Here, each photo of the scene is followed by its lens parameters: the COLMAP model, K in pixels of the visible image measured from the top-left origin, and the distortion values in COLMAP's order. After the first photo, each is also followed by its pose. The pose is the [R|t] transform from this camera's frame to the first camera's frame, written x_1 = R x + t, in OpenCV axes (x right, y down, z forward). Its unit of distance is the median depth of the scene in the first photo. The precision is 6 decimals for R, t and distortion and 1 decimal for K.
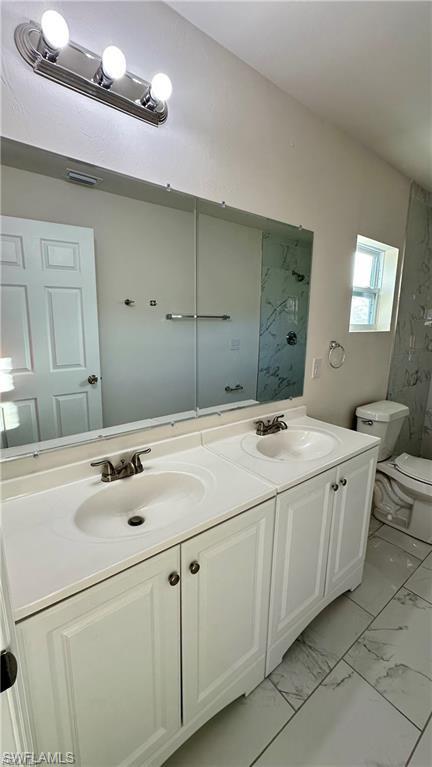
lens RADIAL K [[307.5, 0, 217.5], [0, 307.5, 383.5], [0, 0, 1]] dist [-0.003882, 0.000284]
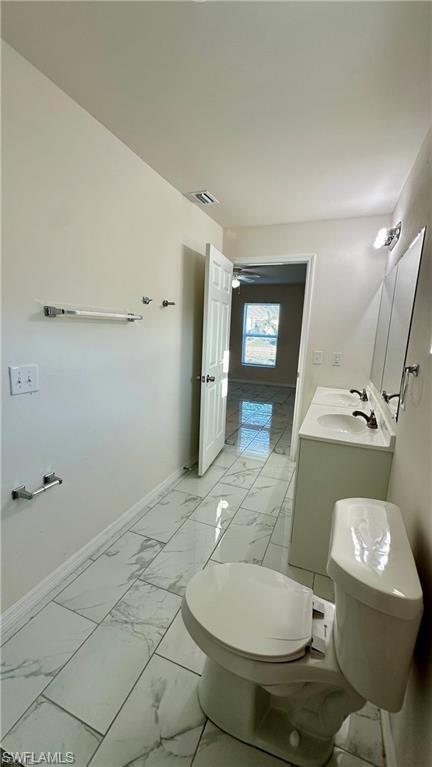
lens RADIAL K [[307.5, 0, 214.5], [0, 307.5, 384.7], [0, 0, 1]] dist [-0.003882, 0.000284]
pose [[-0.867845, 0.047540, -0.494555, 1.384417], [-0.137942, 0.933221, 0.331768, -0.320633], [0.477302, 0.356143, -0.803334, 1.750173]]
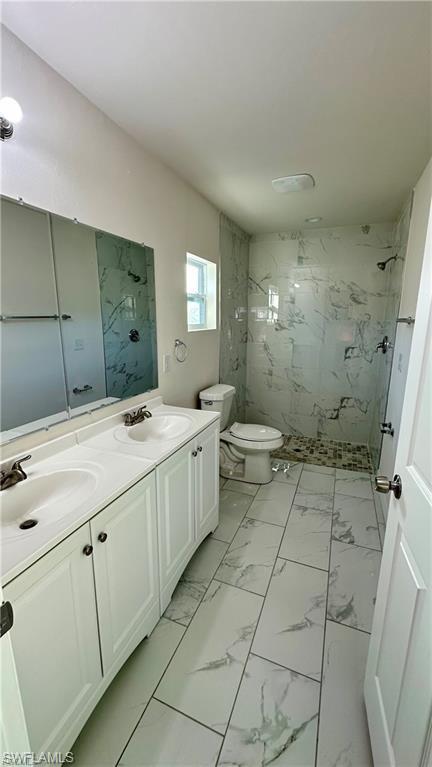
lens RADIAL K [[307.5, 0, 215.9], [0, 307.5, 385.2], [0, 0, 1]] dist [-0.003882, 0.000284]
pose [[0.869269, -0.112704, 0.481321, -0.116969], [0.101106, 0.993615, 0.050063, -0.007300], [-0.483890, 0.005146, 0.875114, -0.162342]]
